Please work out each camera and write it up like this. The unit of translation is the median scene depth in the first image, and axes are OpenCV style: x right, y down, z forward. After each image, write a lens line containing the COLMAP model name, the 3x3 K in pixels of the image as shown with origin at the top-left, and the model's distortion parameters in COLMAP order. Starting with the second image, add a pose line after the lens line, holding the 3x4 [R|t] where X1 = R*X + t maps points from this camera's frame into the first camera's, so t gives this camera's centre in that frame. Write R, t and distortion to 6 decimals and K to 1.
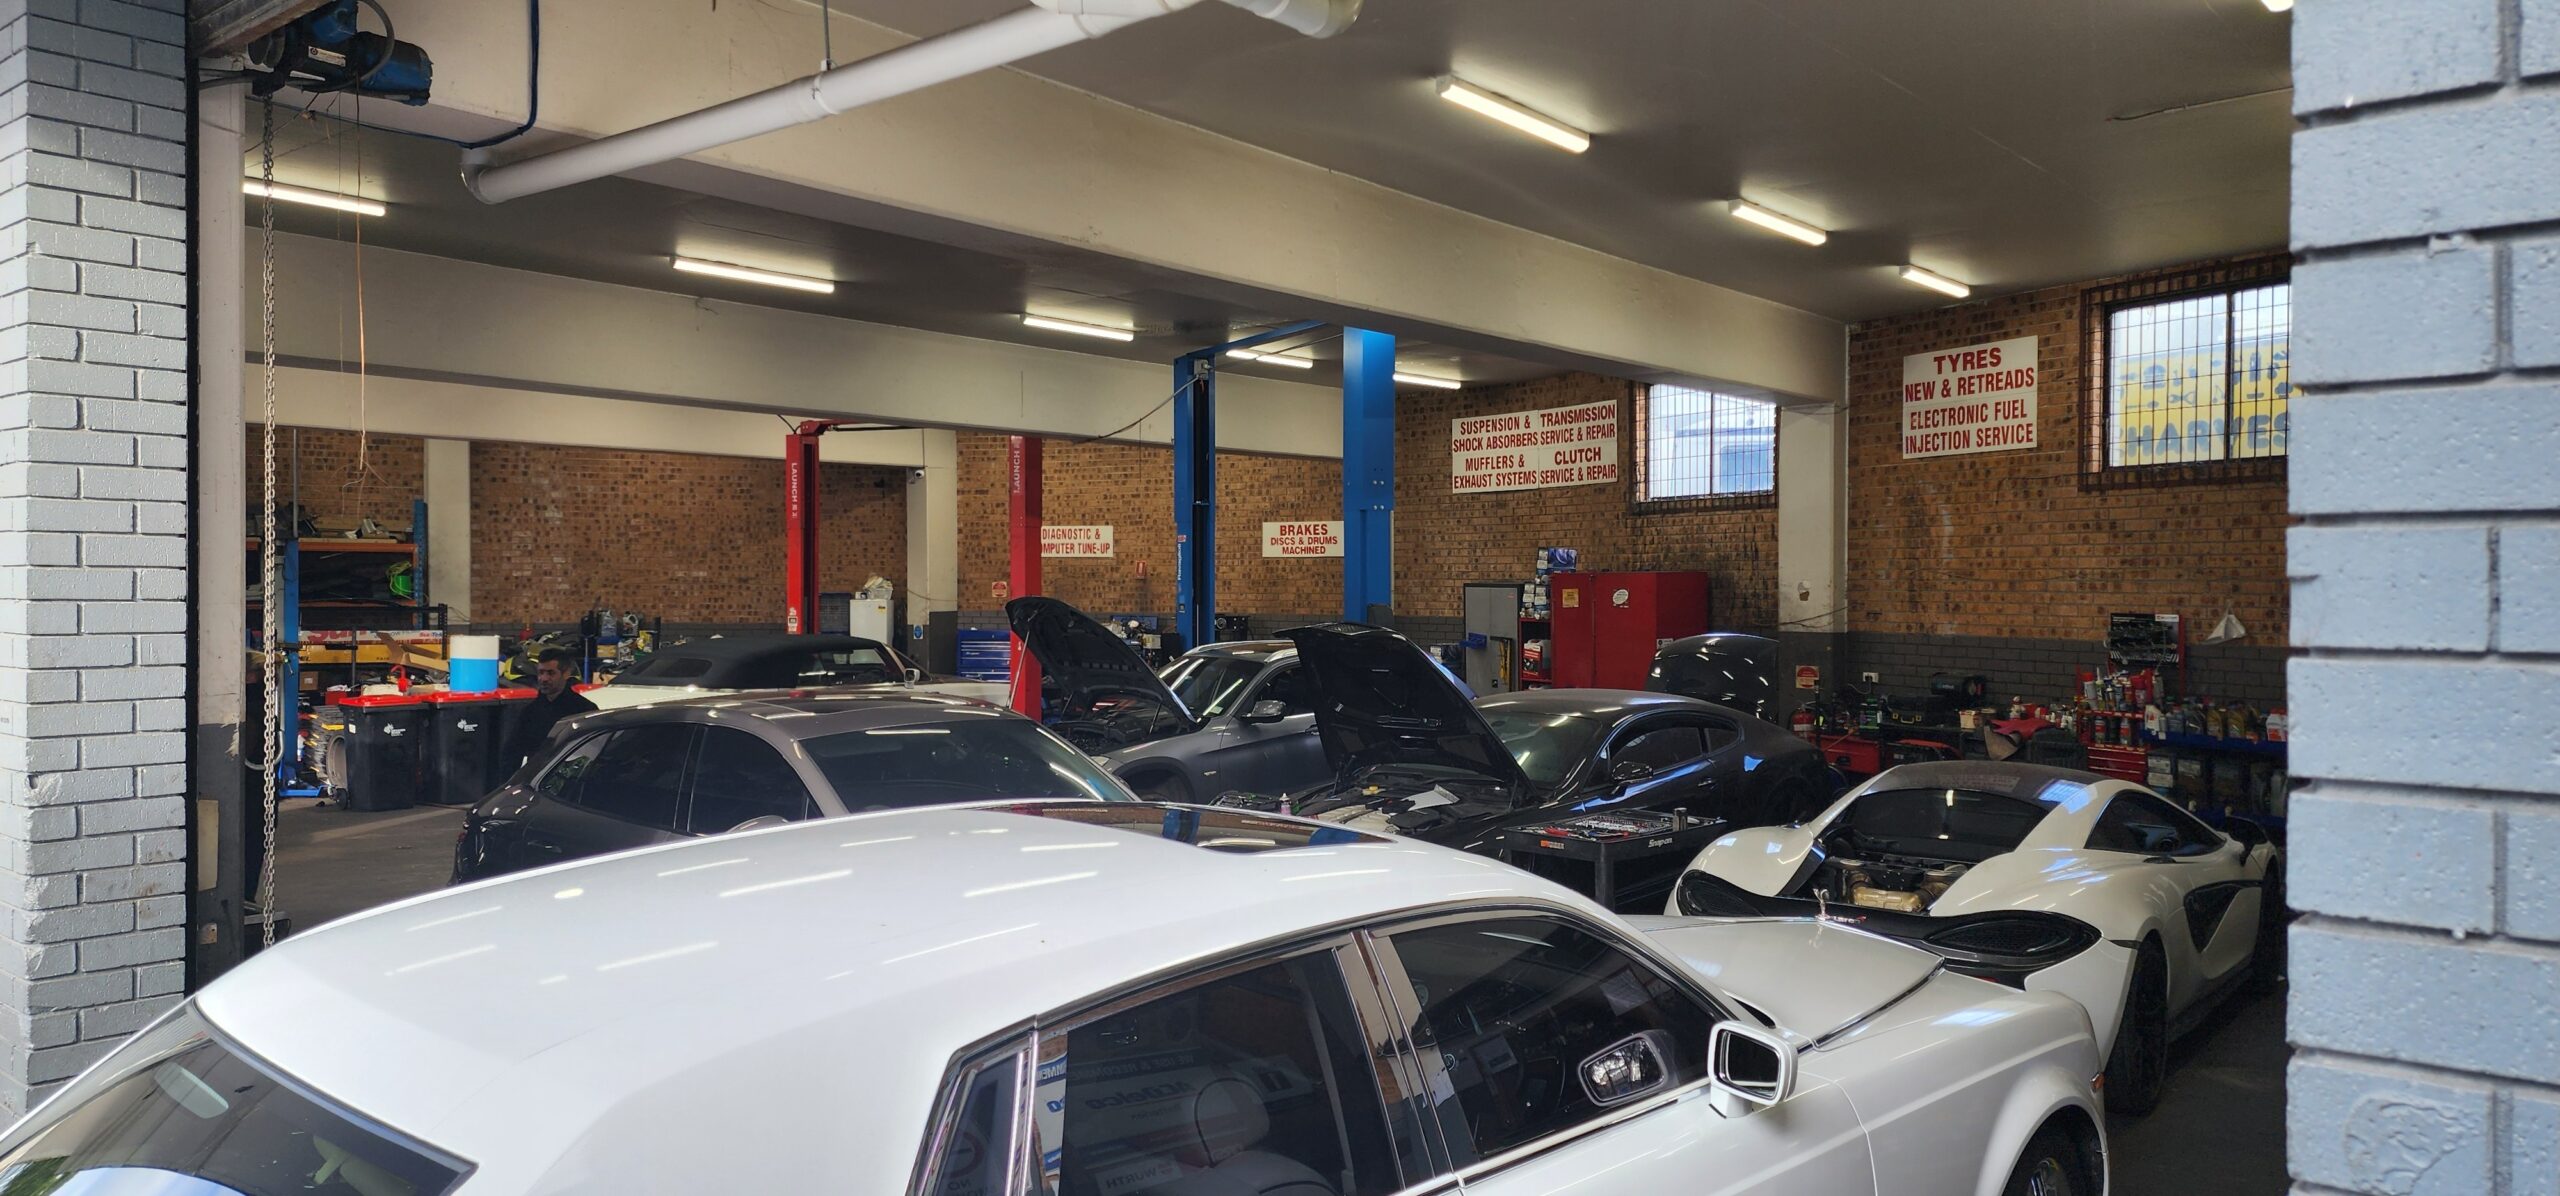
lens RADIAL K [[1679.3, 0, 1242.6], [0, 1679.3, 612.4], [0, 0, 1]] dist [0.094721, -0.068891]
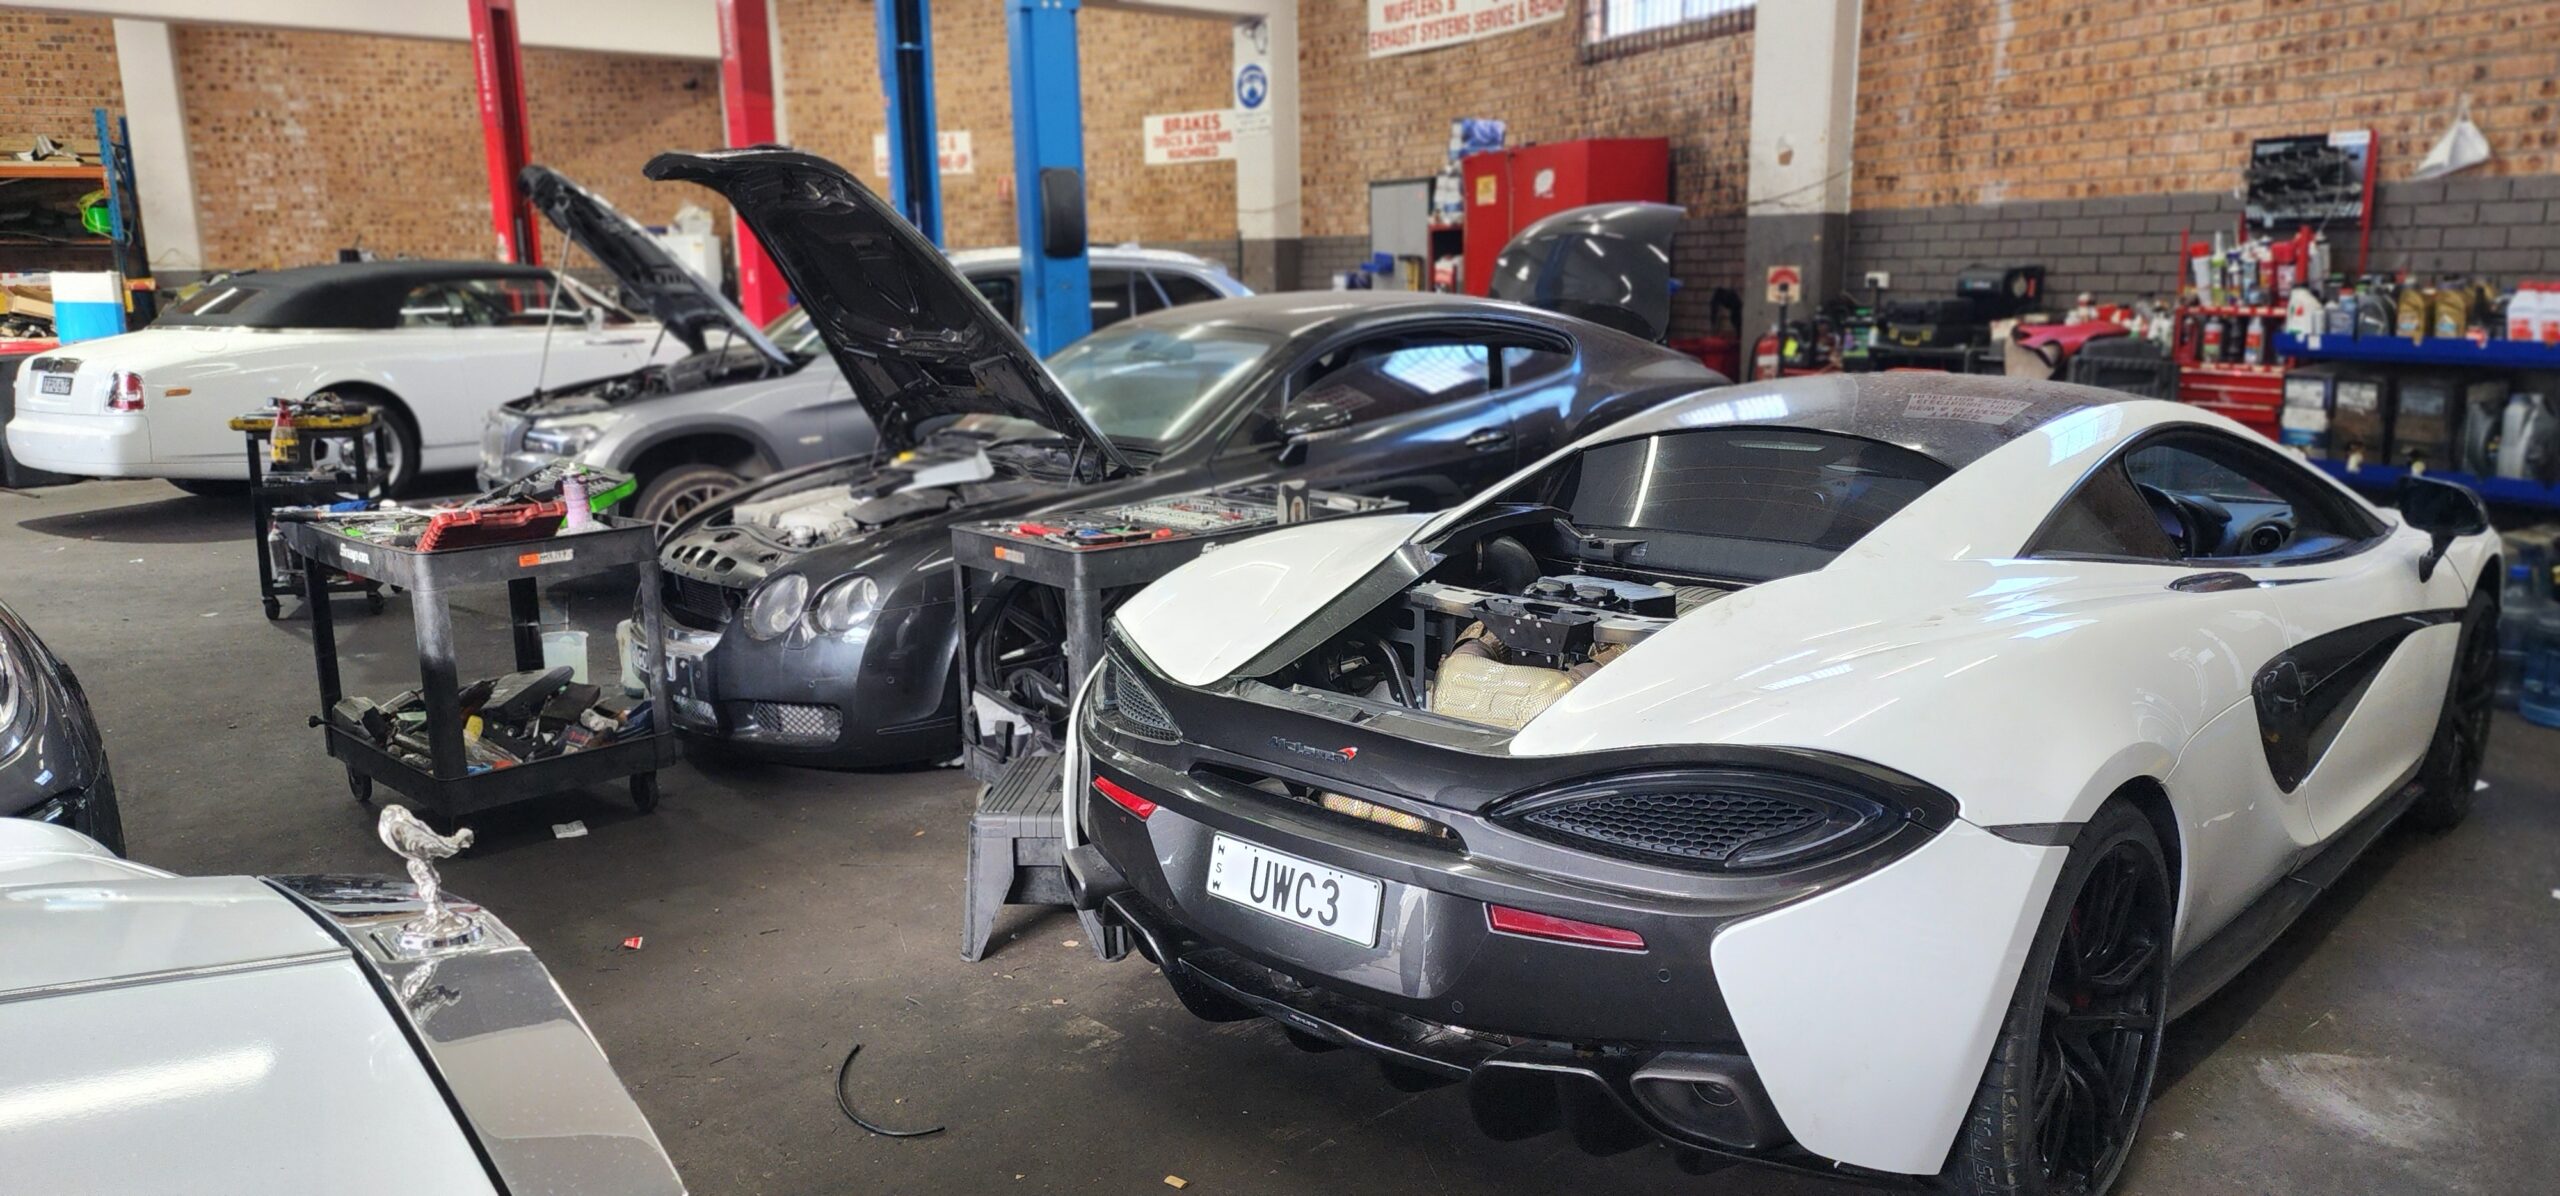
lens RADIAL K [[1679.3, 0, 1242.6], [0, 1679.3, 612.4], [0, 0, 1]] dist [0.094721, -0.068891]
pose [[0.996060, -0.003746, -0.088603, 0.194450], [0.020333, 0.982140, 0.187051, 0.038572], [0.086320, -0.188116, 0.978346, 0.327693]]
